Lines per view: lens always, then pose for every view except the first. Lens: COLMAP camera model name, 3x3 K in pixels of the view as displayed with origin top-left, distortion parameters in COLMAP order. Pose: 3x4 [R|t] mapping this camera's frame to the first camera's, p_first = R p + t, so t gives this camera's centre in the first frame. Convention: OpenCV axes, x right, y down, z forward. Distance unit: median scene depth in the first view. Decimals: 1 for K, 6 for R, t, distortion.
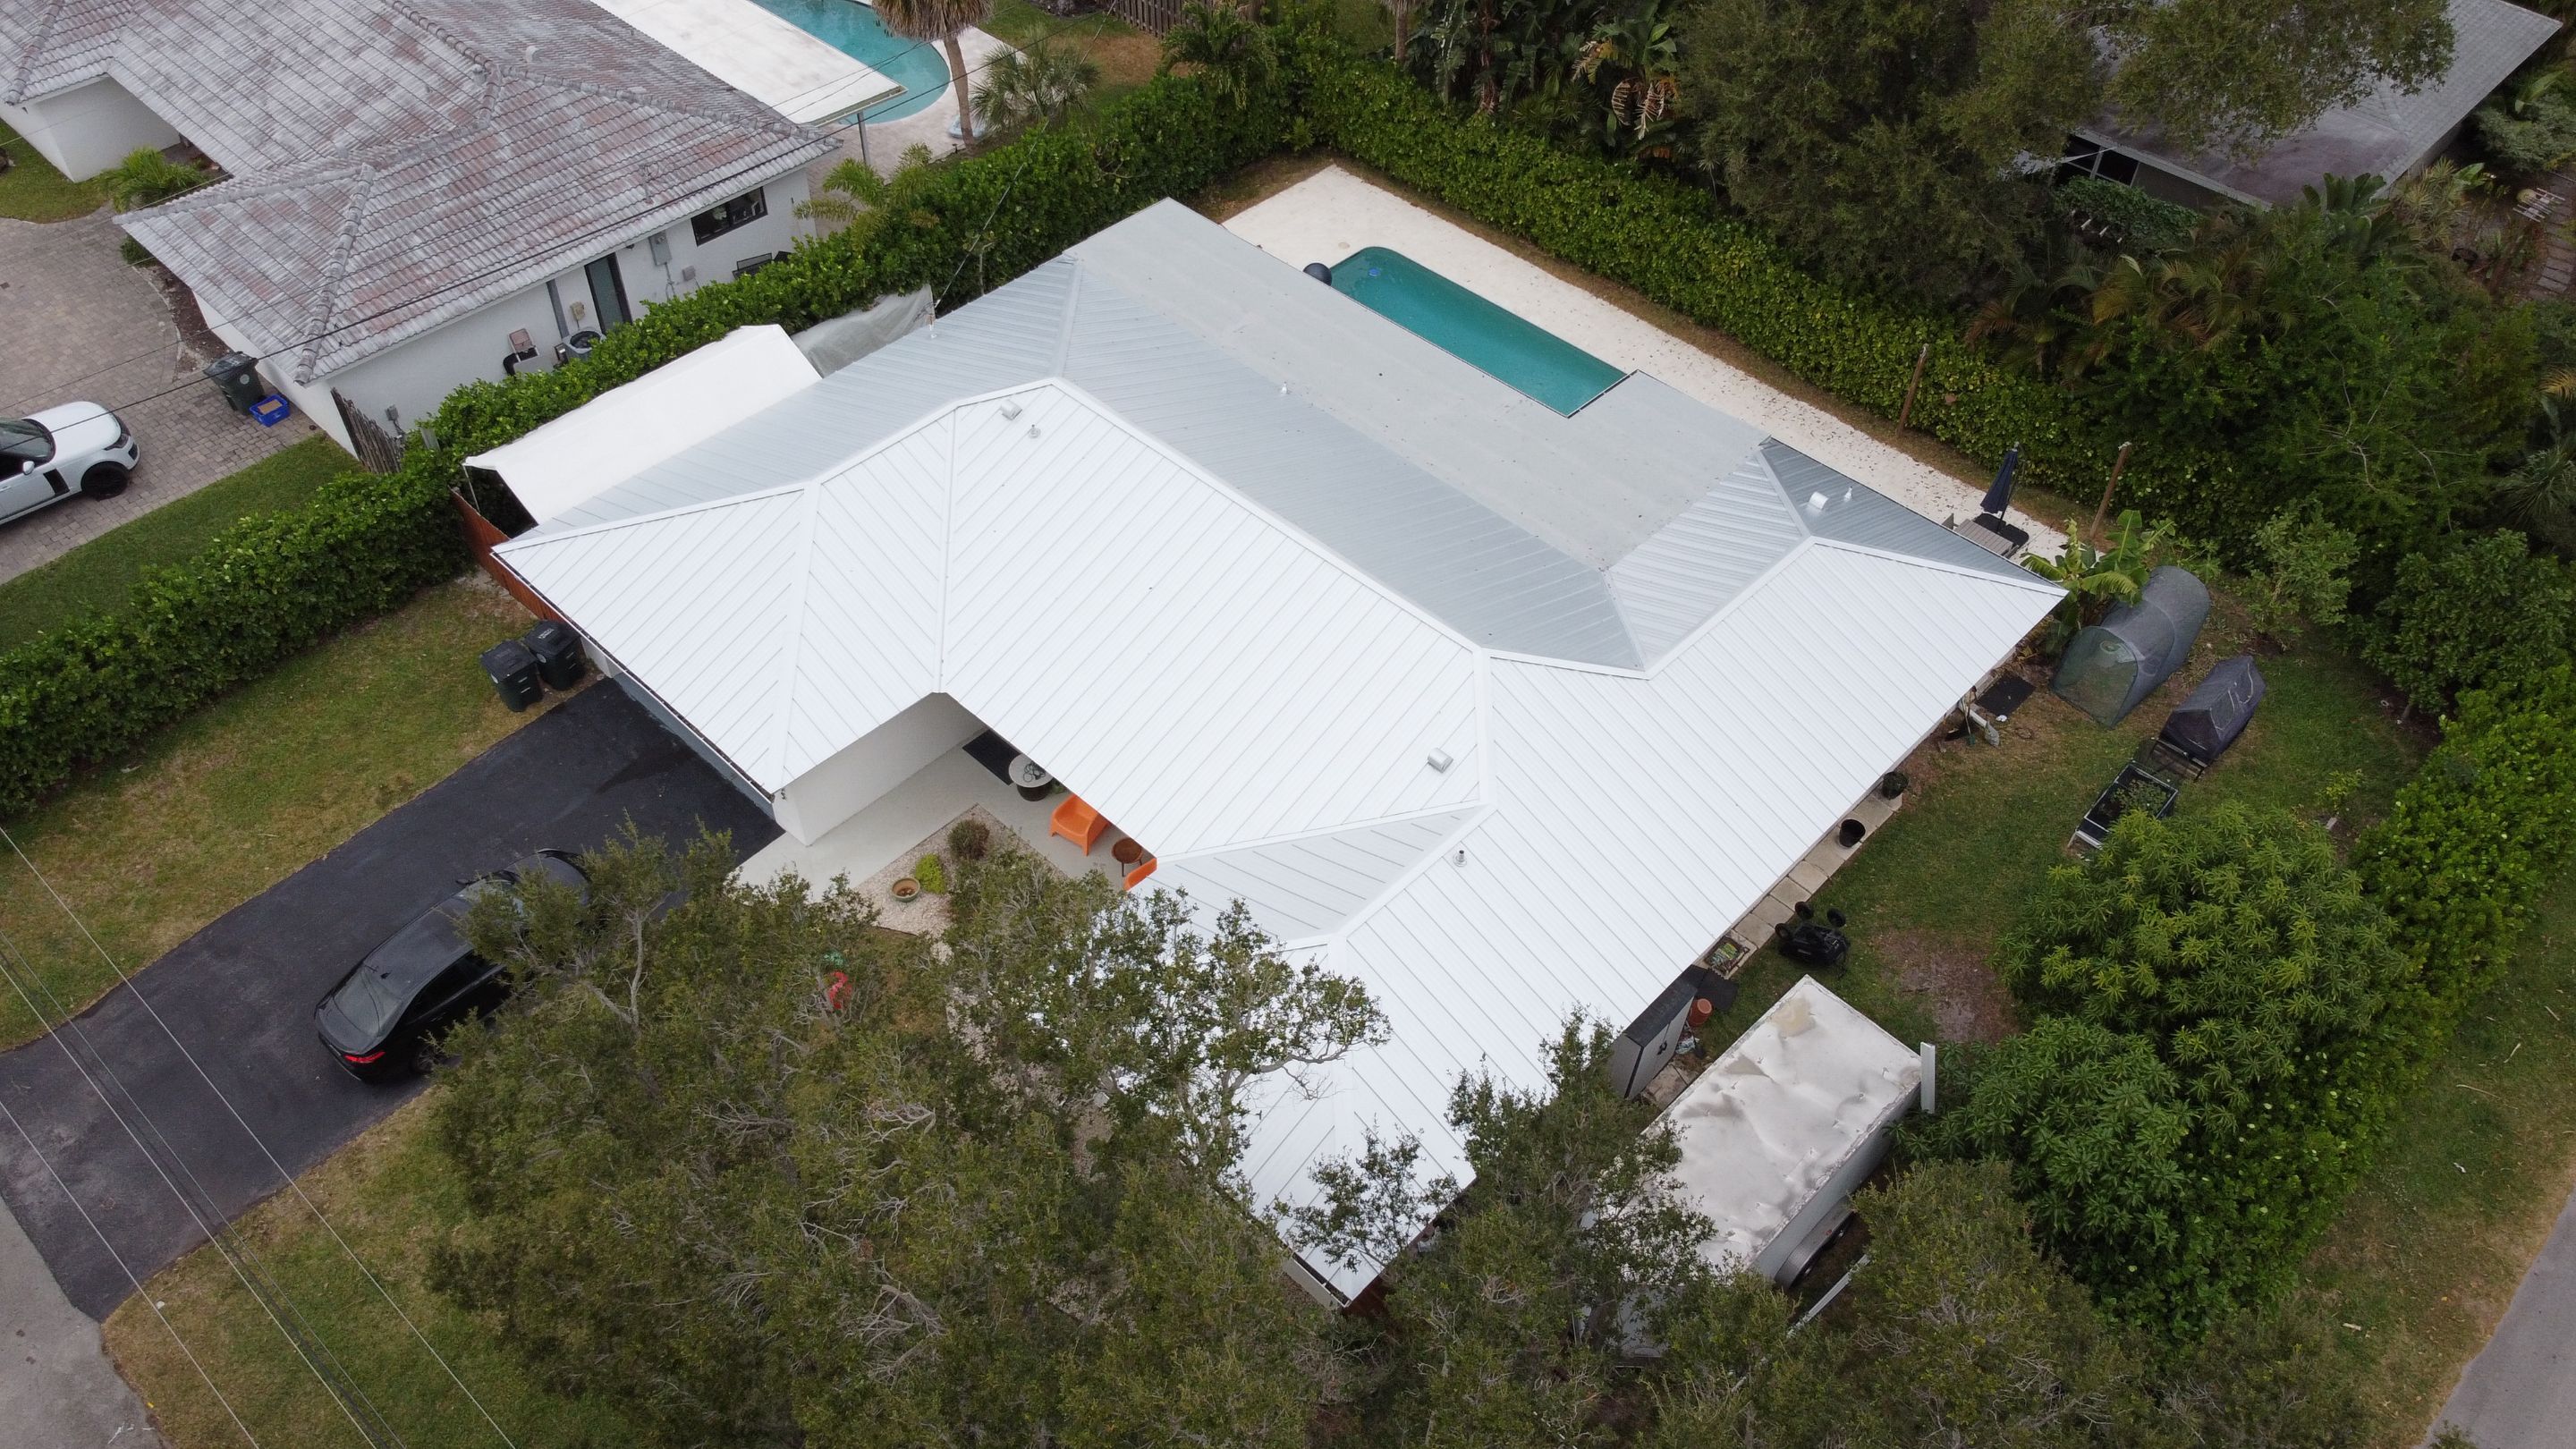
lens RADIAL K [[1916.3, 0, 1288.0], [0, 1916.3, 724.5], [0, 0, 1]] dist [-0.005970, 0.001895]
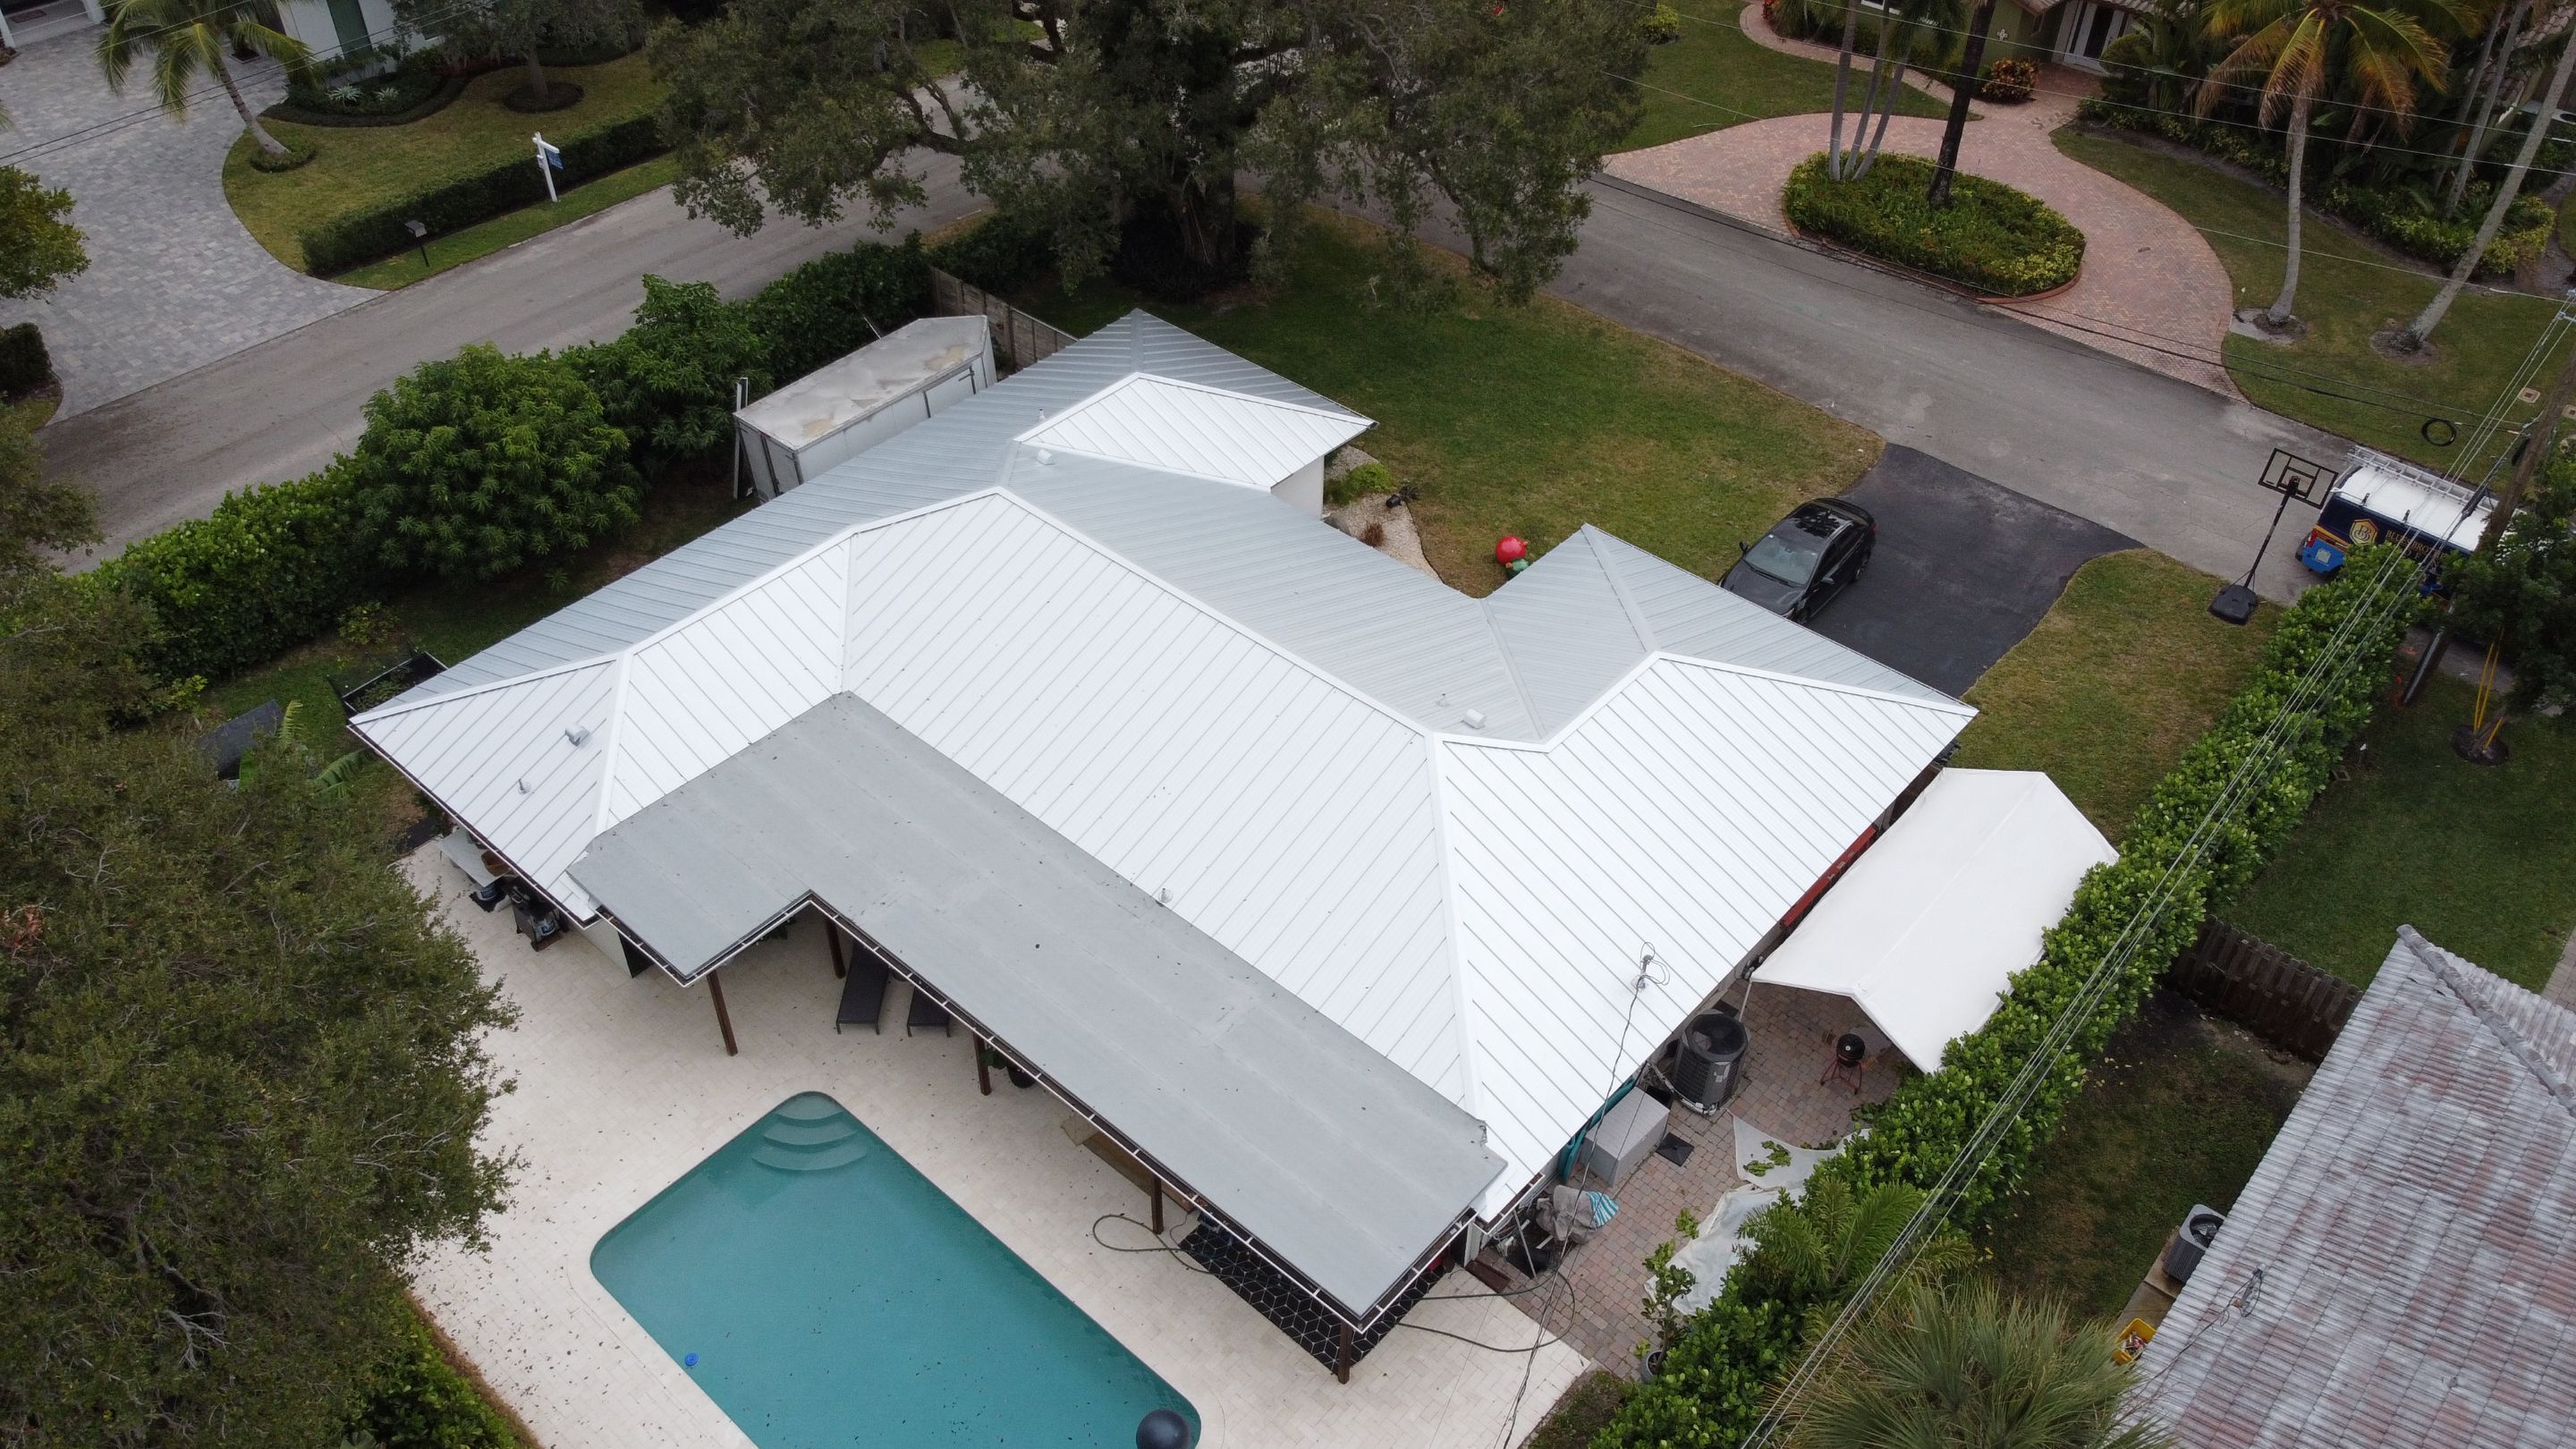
lens RADIAL K [[1916.3, 0, 1288.0], [0, 1916.3, 724.5], [0, 0, 1]] dist [-0.005970, 0.001895]
pose [[-0.999168, 0.006584, -0.040258, -0.022941], [-0.039974, 0.038674, 0.998452, -0.877182], [0.008131, 0.999230, -0.038378, 0.870060]]
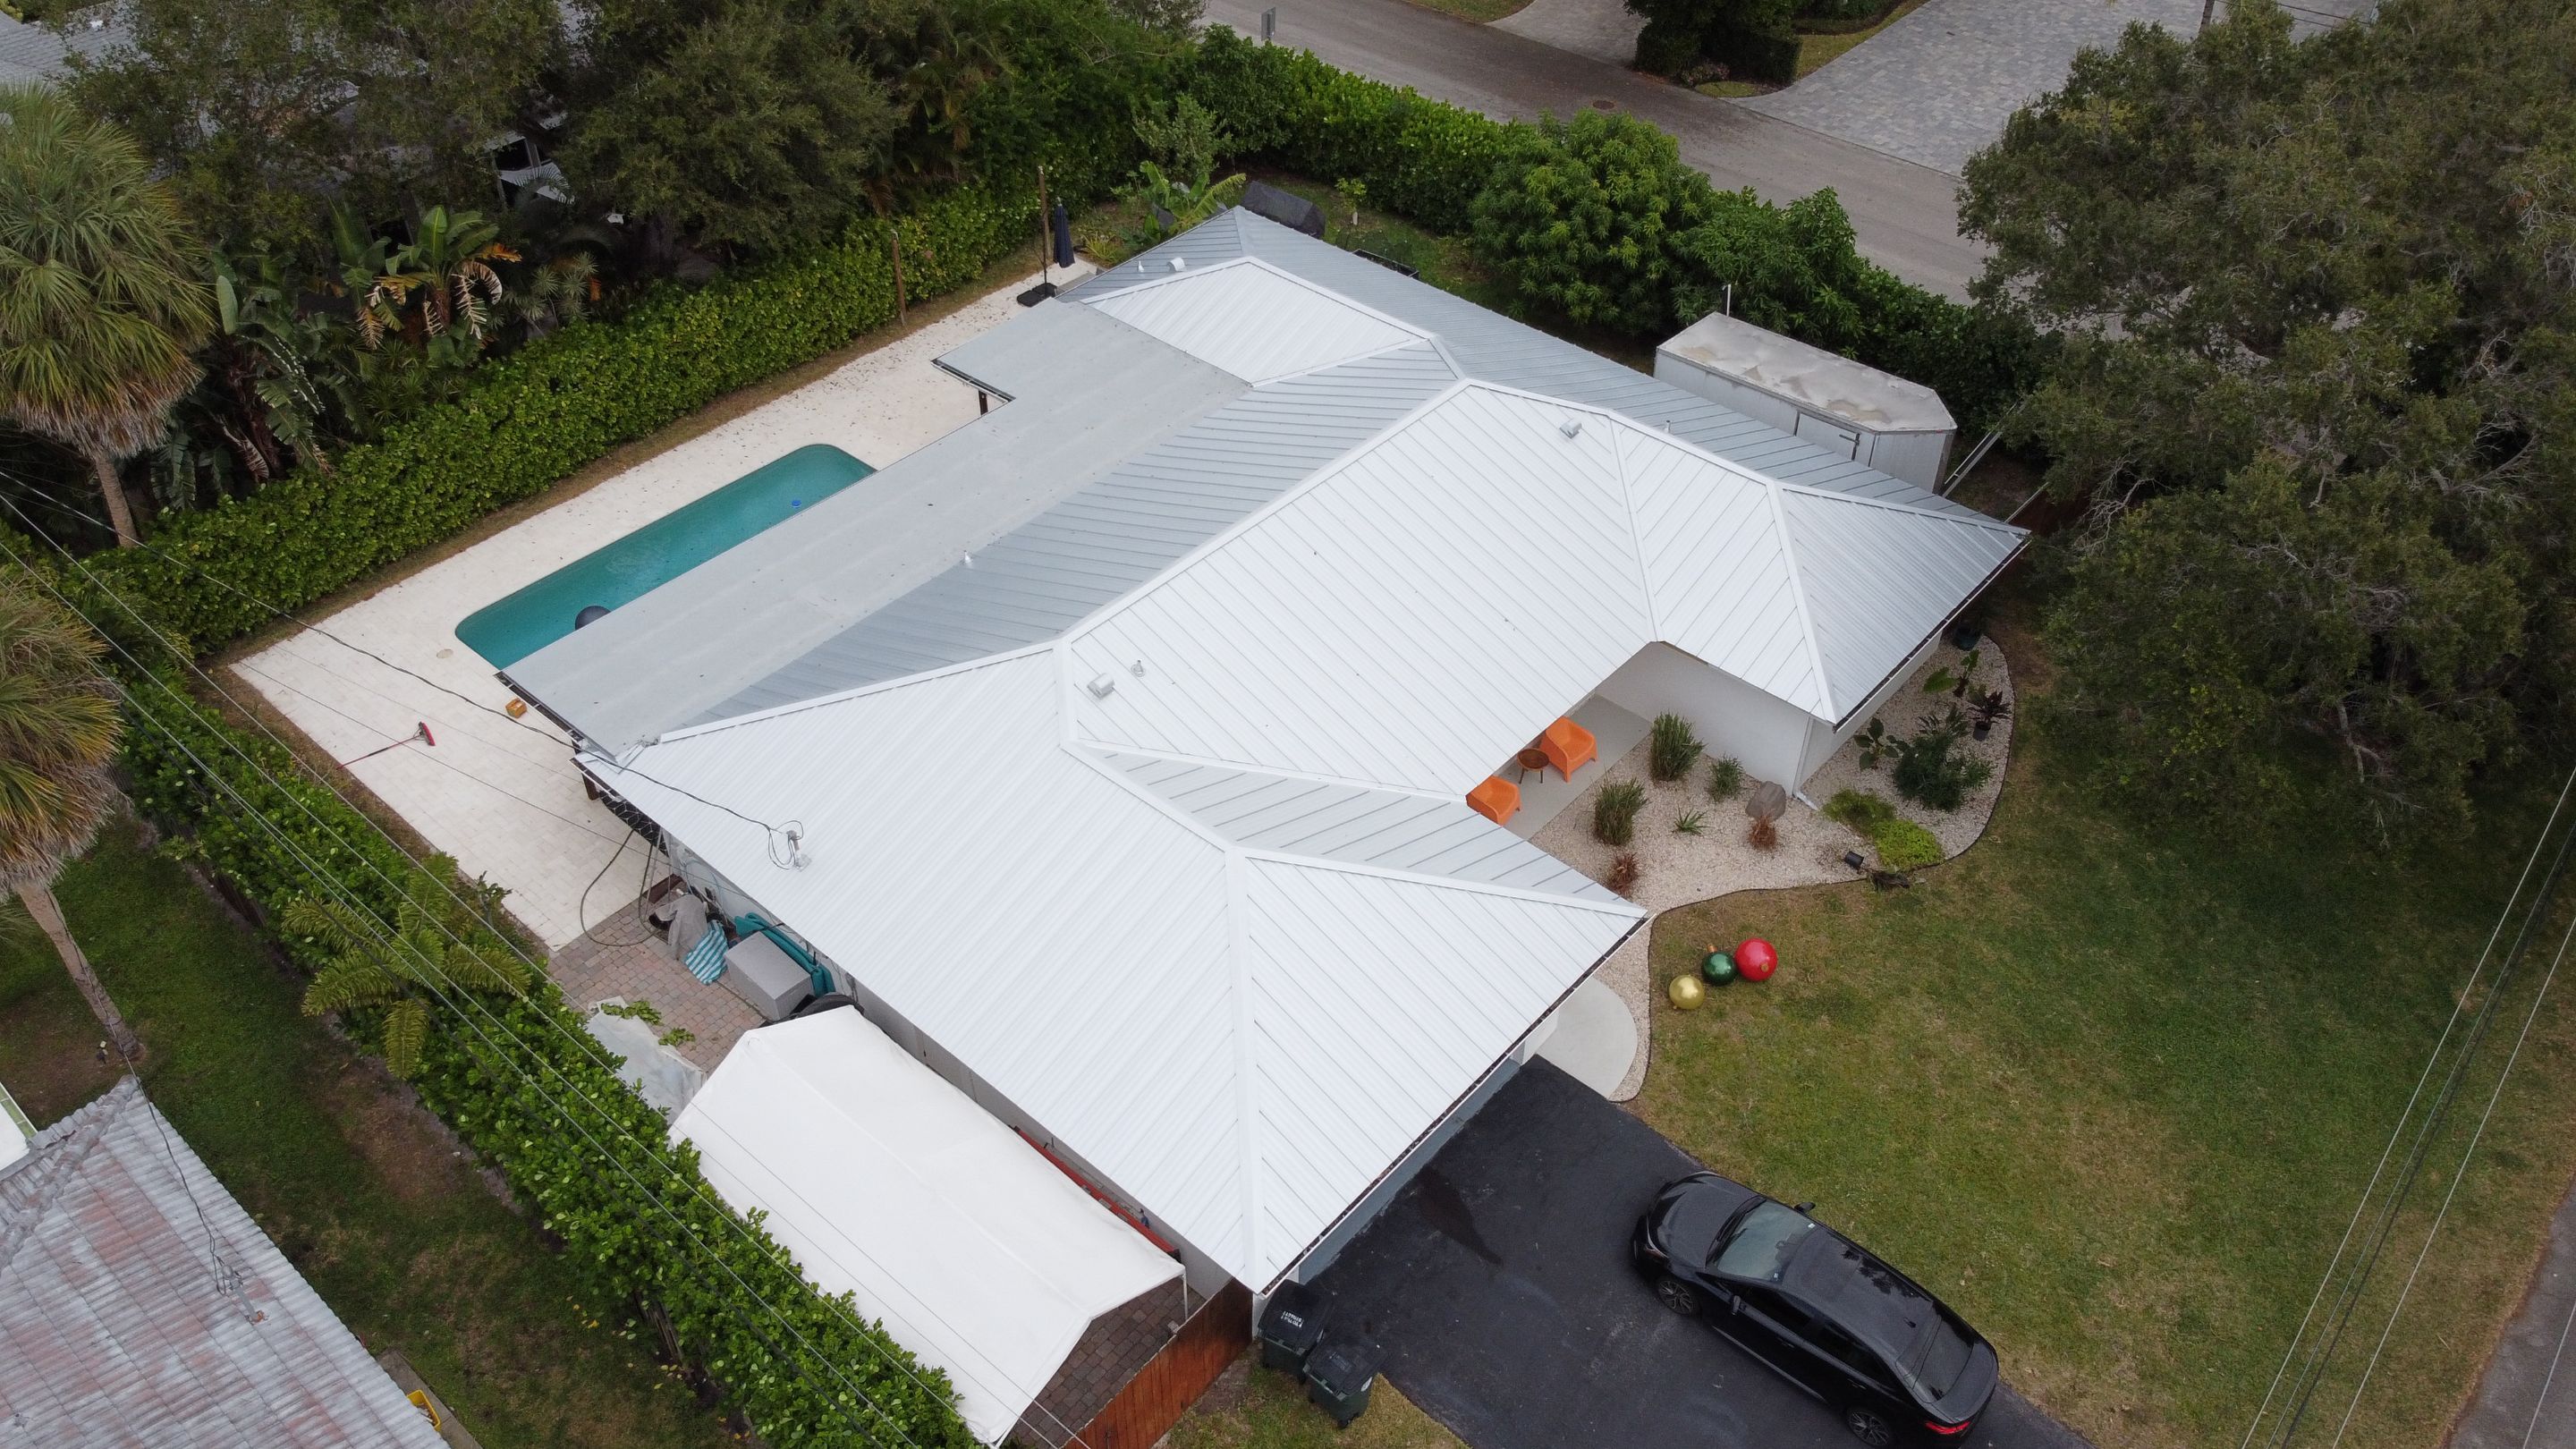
lens RADIAL K [[1916.3, 0, 1288.0], [0, 1916.3, 724.5], [0, 0, 1]] dist [-0.005970, 0.001895]
pose [[-0.049009, -0.671779, 0.739128, -0.643733], [0.710719, 0.496489, 0.498375, -0.426635], [-0.701767, 0.549737, 0.453114, 0.492005]]
